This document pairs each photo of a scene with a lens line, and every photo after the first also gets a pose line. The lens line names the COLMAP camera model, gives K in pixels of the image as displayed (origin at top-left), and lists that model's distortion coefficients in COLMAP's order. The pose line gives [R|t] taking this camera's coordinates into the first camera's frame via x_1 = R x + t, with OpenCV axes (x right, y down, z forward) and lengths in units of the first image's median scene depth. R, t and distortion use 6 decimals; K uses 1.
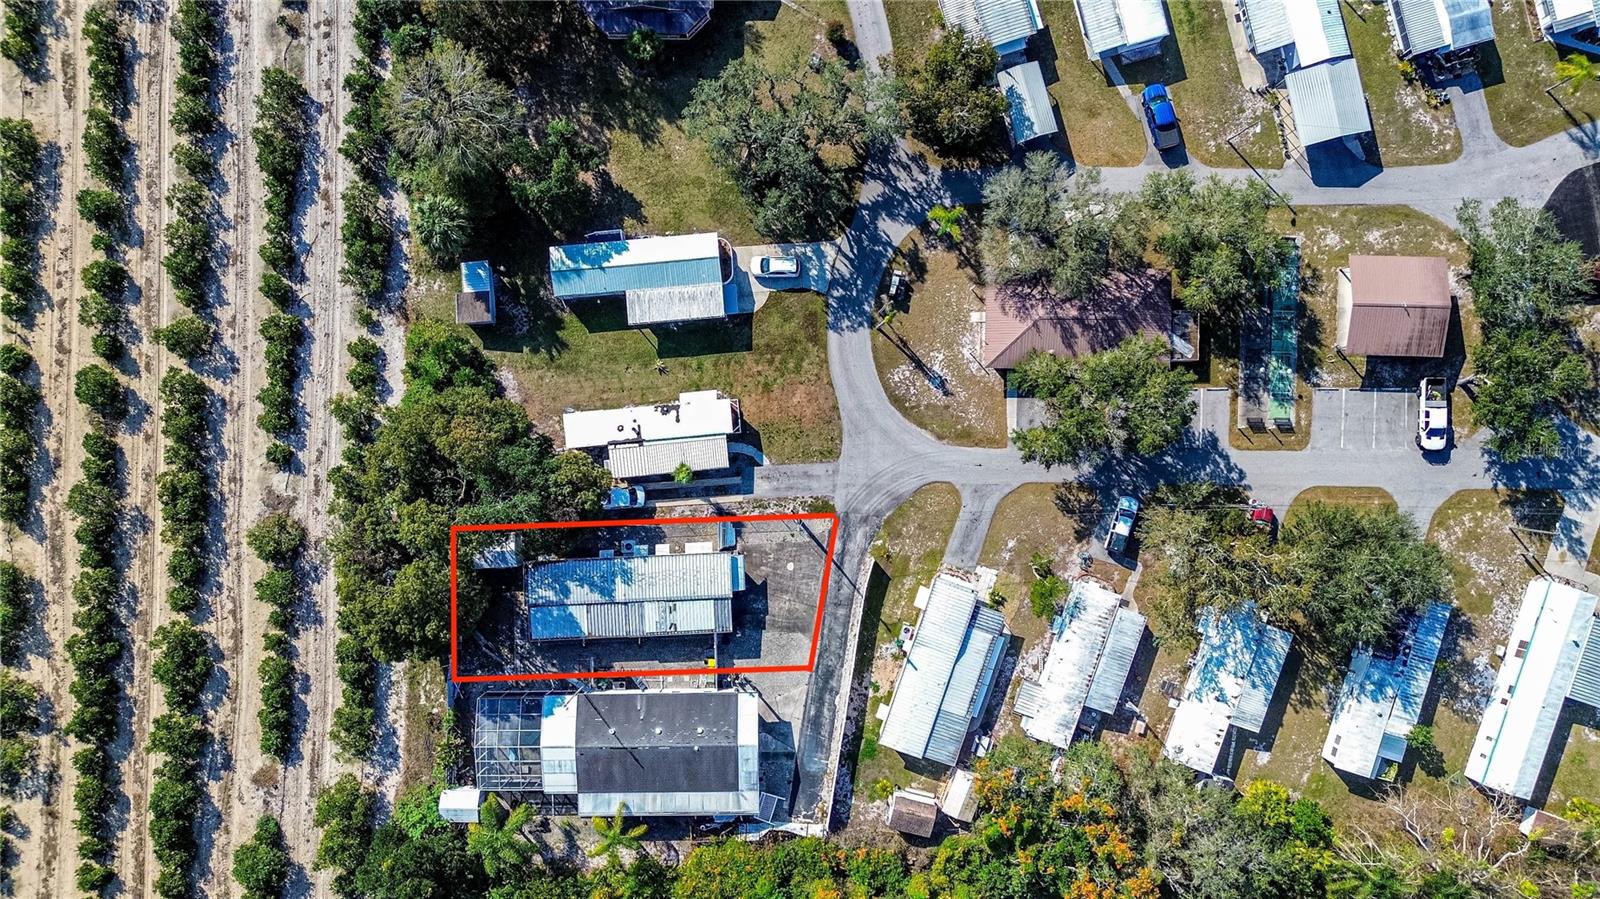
lens RADIAL K [[1133.7, 0, 808.6], [0, 1133.7, 442.6], [0, 0, 1]] dist [0.103000, -0.148380]
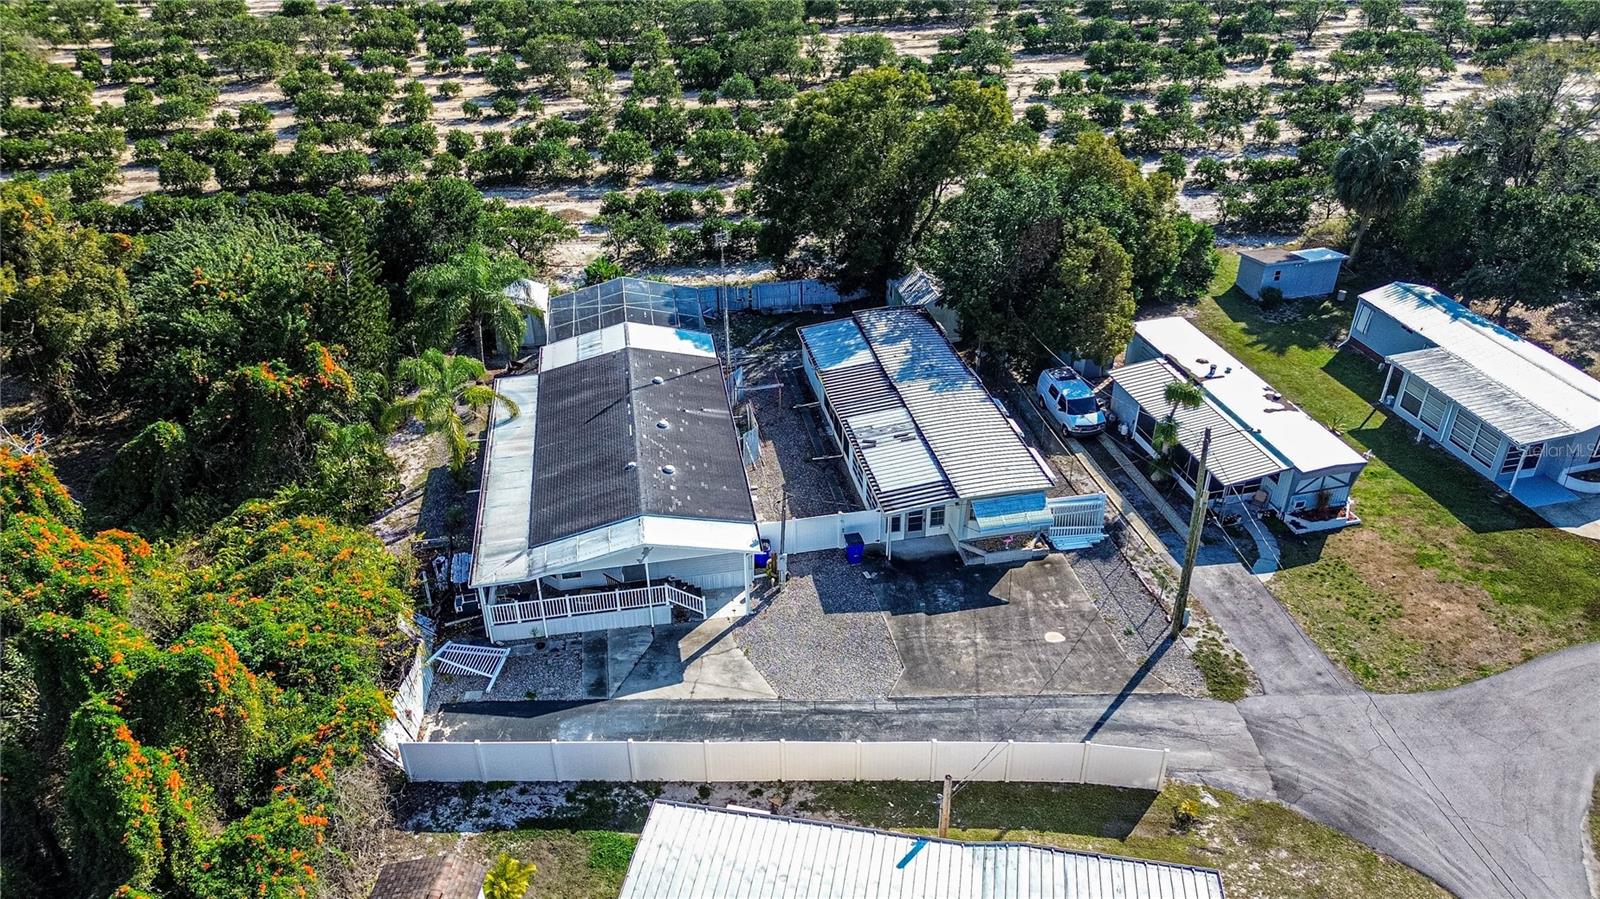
lens RADIAL K [[1133.7, 0, 808.6], [0, 1133.7, 442.6], [0, 0, 1]] dist [0.103000, -0.148380]
pose [[0.162653, 0.519620, -0.838772, 0.283803], [-0.986611, 0.095945, -0.131884, 0.247548], [0.011947, 0.848993, 0.528268, 0.723616]]
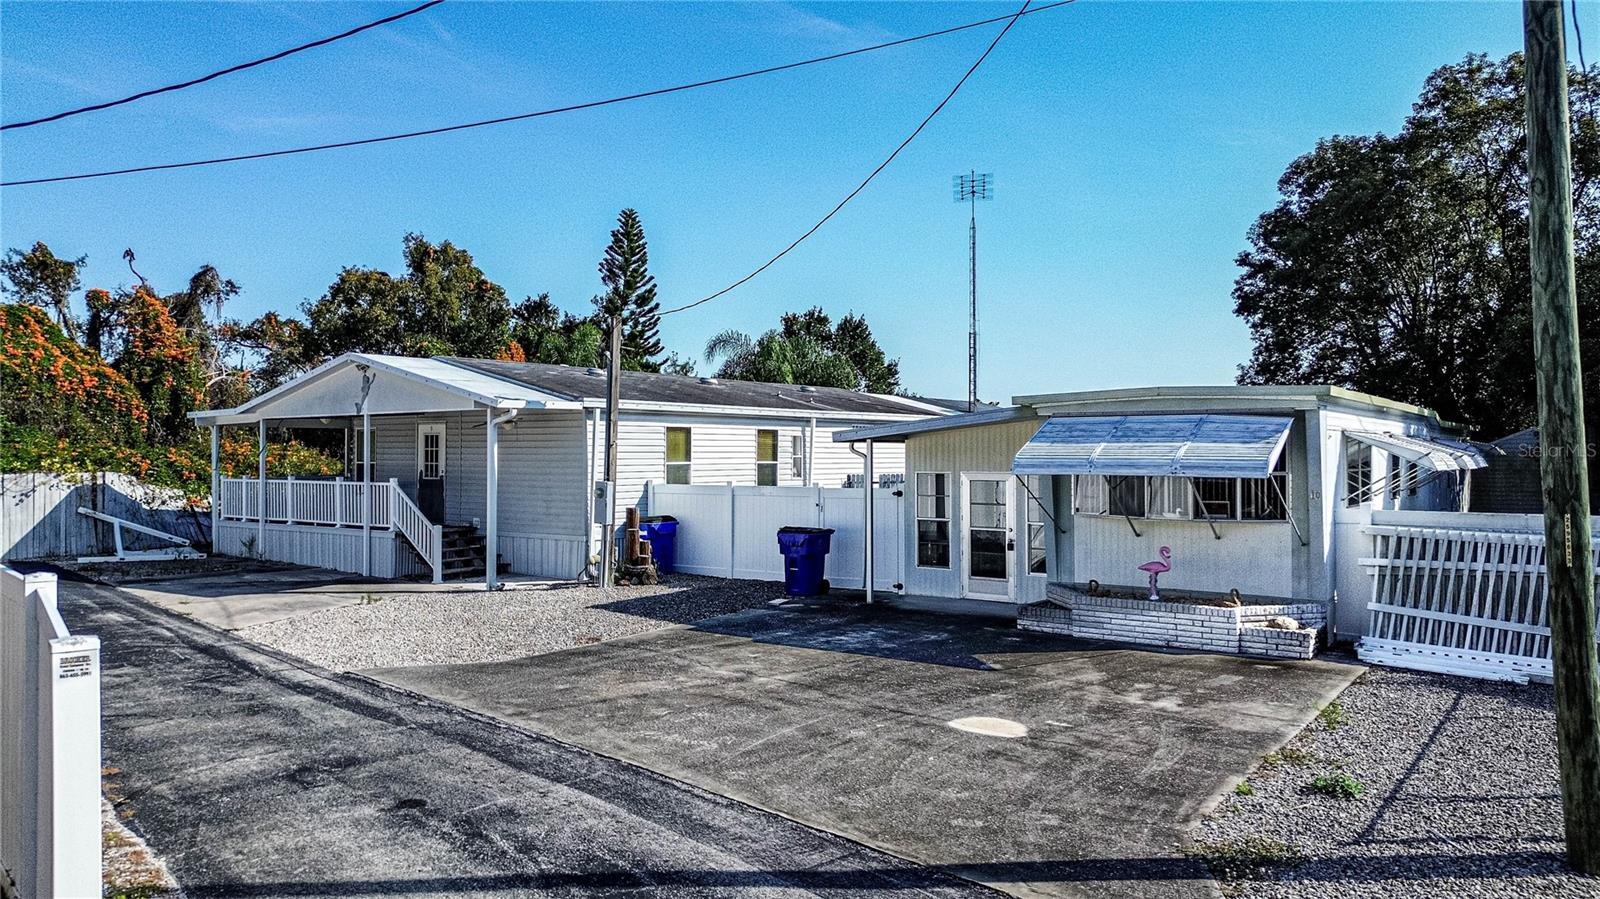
lens RADIAL K [[1133.7, 0, 808.6], [0, 1133.7, 442.6], [0, 0, 1]] dist [0.103000, -0.148380]
pose [[-0.615195, -0.016977, -0.788192, 0.072458], [-0.788318, 0.025246, 0.614750, 0.059840], [0.009463, 0.999537, -0.028914, 0.986312]]
